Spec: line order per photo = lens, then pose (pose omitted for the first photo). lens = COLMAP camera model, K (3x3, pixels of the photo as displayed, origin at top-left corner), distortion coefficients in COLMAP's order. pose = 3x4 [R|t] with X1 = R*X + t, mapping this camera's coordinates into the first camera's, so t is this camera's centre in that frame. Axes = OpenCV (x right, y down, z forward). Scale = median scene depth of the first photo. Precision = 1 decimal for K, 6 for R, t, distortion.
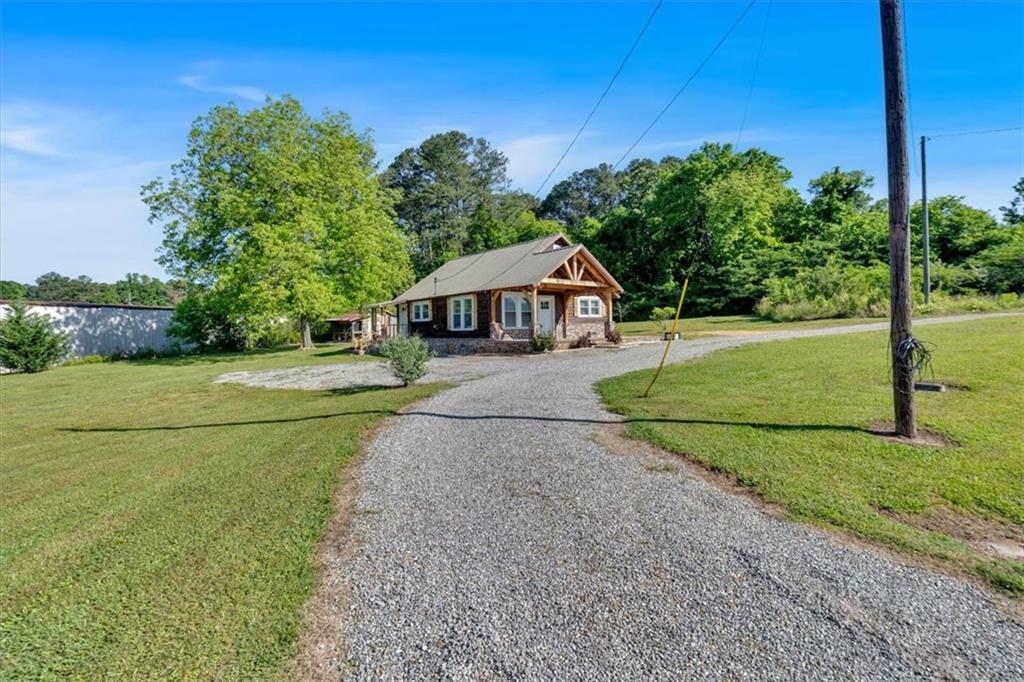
lens RADIAL K [[461.4, 0, 512.4], [0, 461.4, 335.4], [0, 0, 1]] dist [-0.005668, 0.001942]
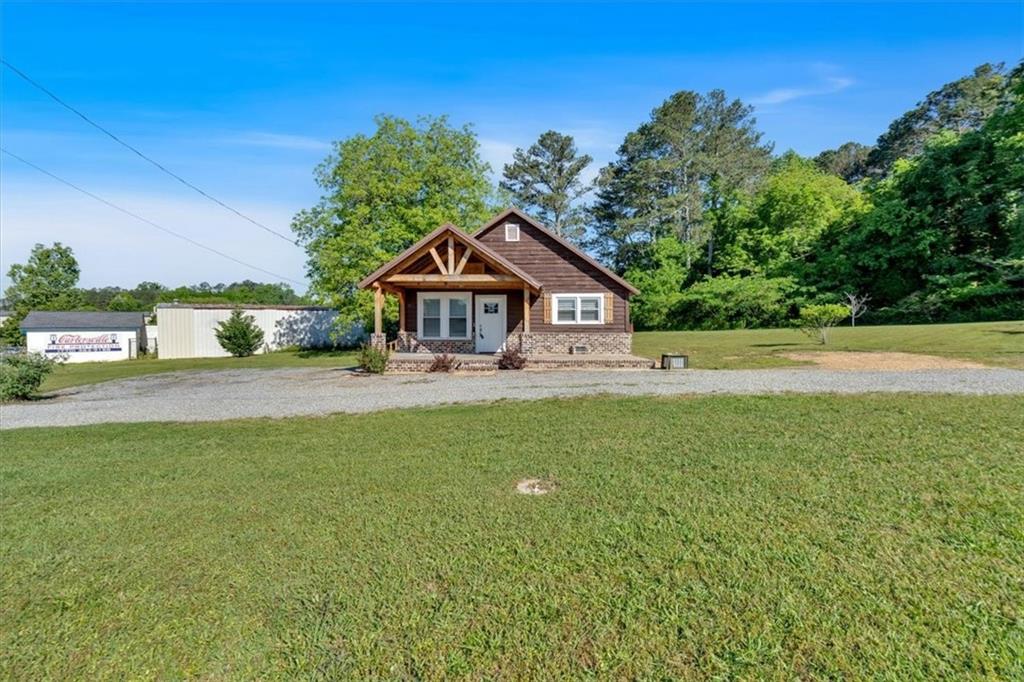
lens RADIAL K [[461.4, 0, 505.3], [0, 461.4, 336.6], [0, 0, 1]] dist [-0.005668, 0.001942]
pose [[0.749595, 0.033080, -0.661069, 0.530473], [-0.021646, 0.999441, 0.025467, -0.035877], [0.661542, -0.004780, 0.749893, 0.423105]]
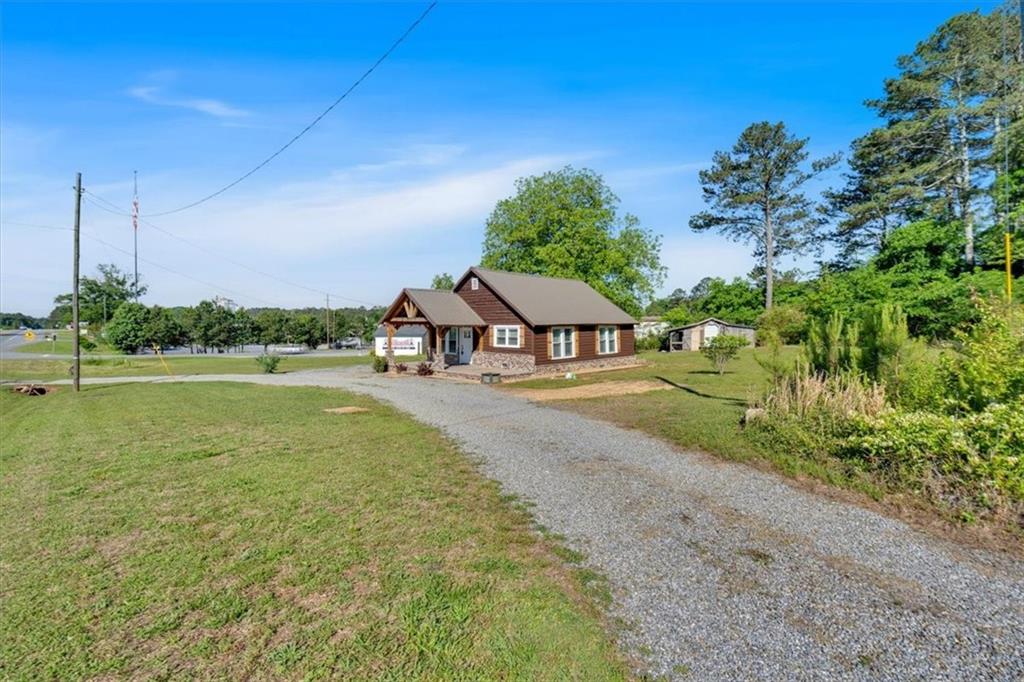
lens RADIAL K [[461.4, 0, 511.2], [0, 461.4, 337.5], [0, 0, 1]] dist [-0.005668, 0.001942]
pose [[0.137466, 0.045323, -0.989469, 1.086980], [-0.012846, 0.998950, 0.043972, -0.099641], [0.990423, 0.006666, 0.137904, 0.874919]]
